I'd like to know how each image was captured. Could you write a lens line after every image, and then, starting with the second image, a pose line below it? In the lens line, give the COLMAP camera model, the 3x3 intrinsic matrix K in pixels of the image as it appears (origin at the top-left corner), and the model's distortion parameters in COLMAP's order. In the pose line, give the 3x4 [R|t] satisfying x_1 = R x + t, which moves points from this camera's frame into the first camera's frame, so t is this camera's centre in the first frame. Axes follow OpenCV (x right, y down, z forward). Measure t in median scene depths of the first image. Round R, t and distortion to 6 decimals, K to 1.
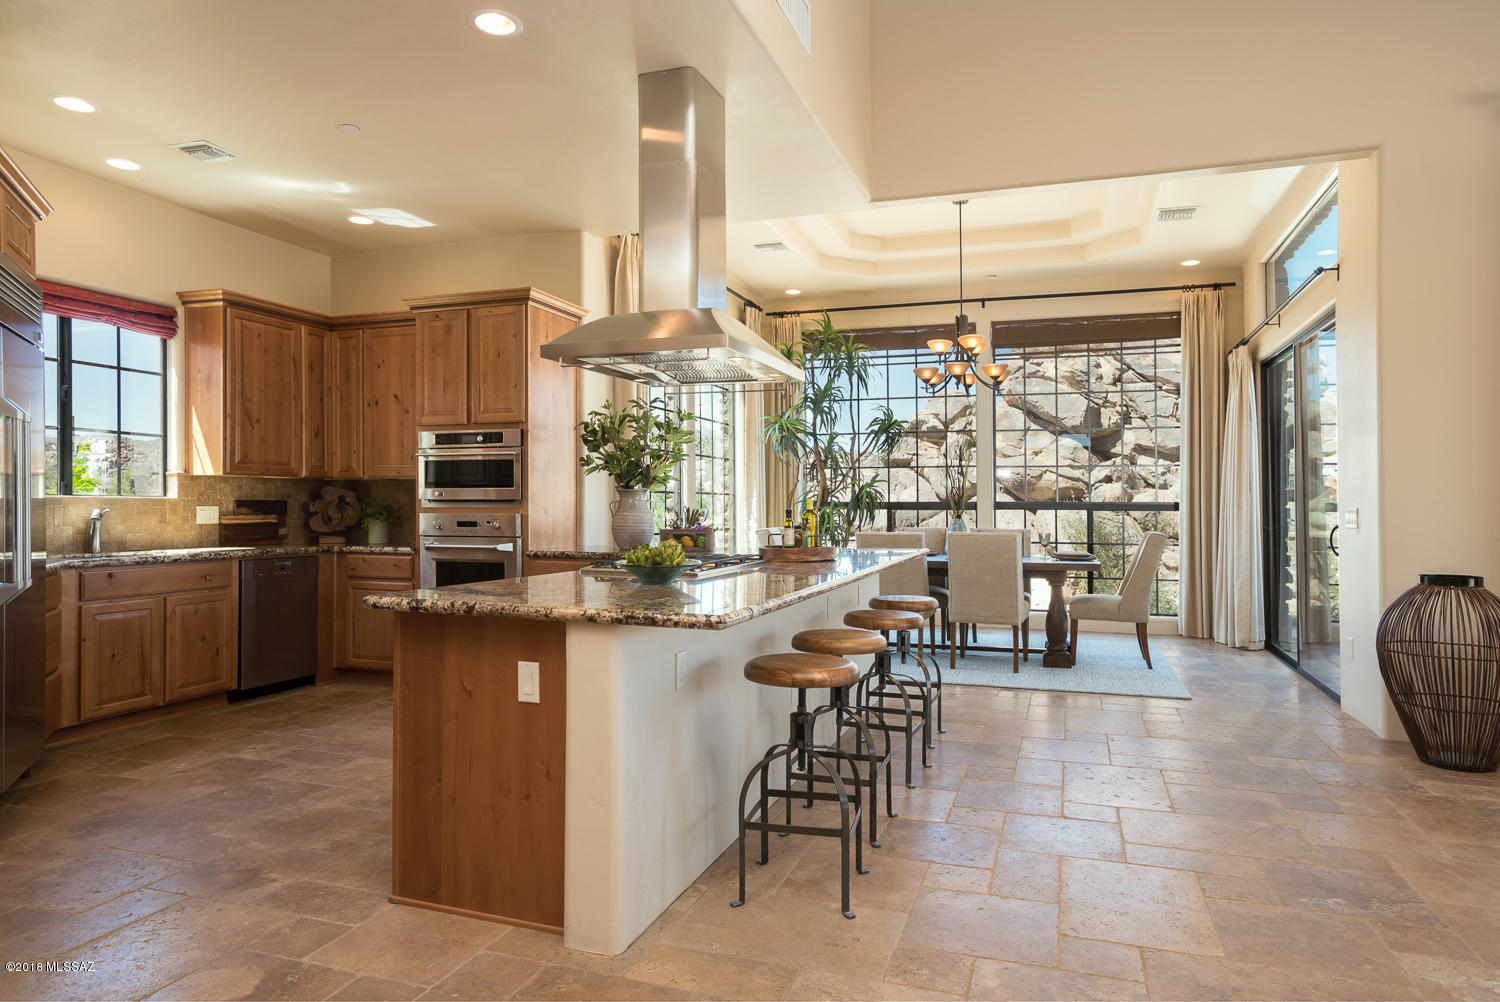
lens RADIAL K [[951.9, 0, 717.7], [0, 951.9, 504.9], [0, 0, 1]] dist [0.000903, 0.001368]
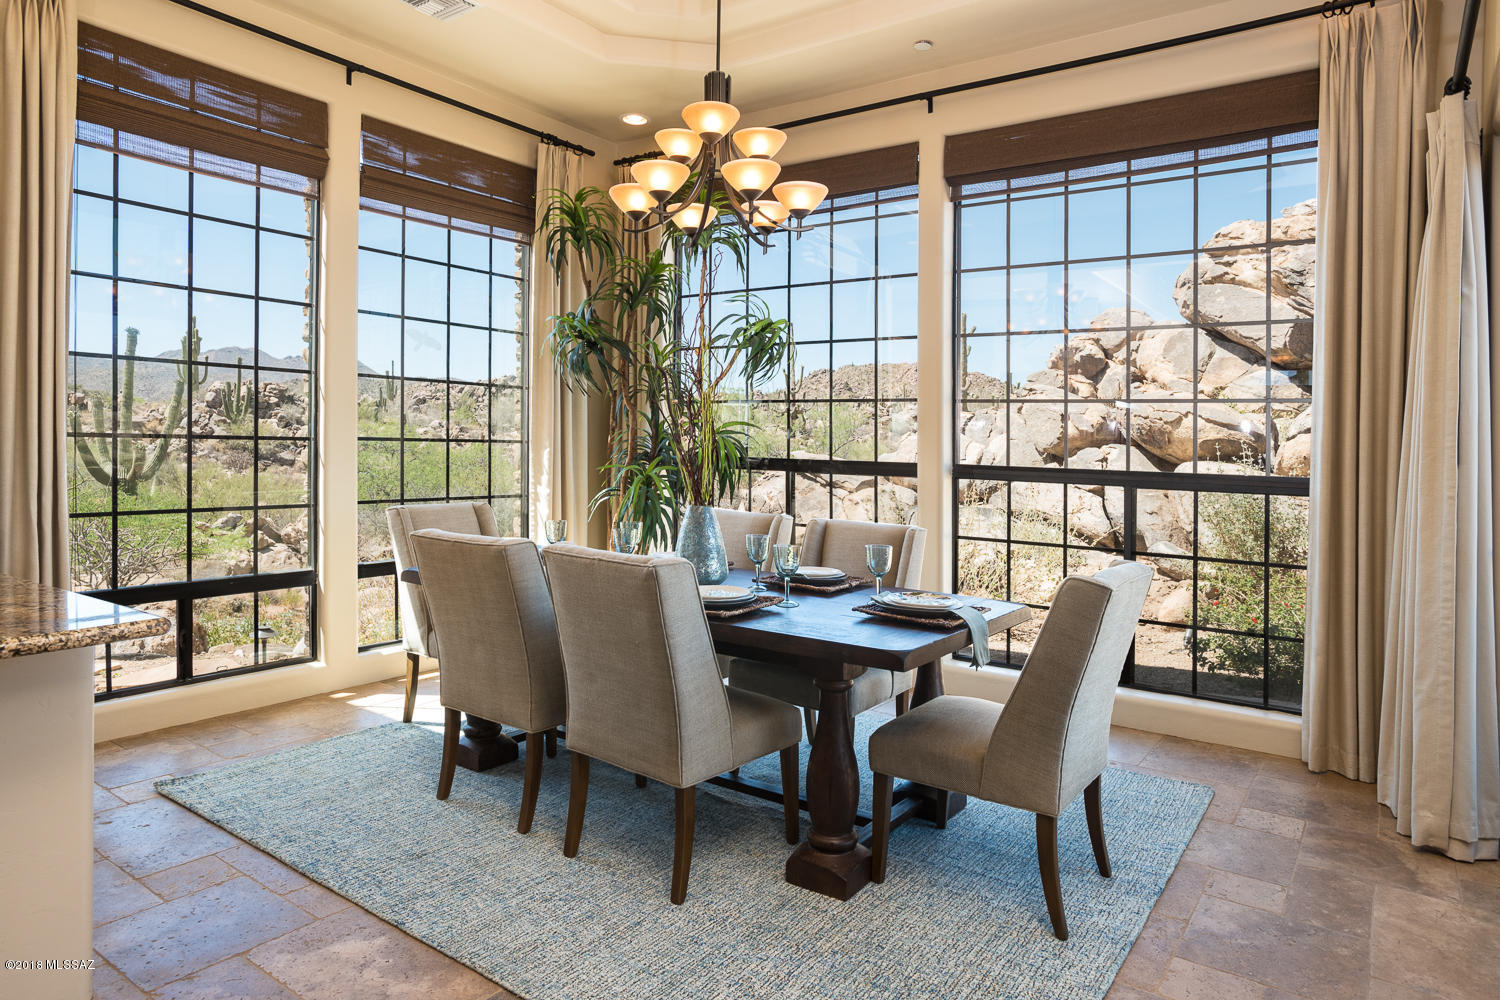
lens RADIAL K [[913.8, 0, 718.3], [0, 913.8, 451.2], [0, 0, 1]] dist [-0.003329, 0.000914]
pose [[0.961539, 0.019678, -0.273963, 0.334036], [-0.017786, 0.999798, 0.009389, -0.015945], [0.274093, -0.004156, 0.961694, 0.501152]]
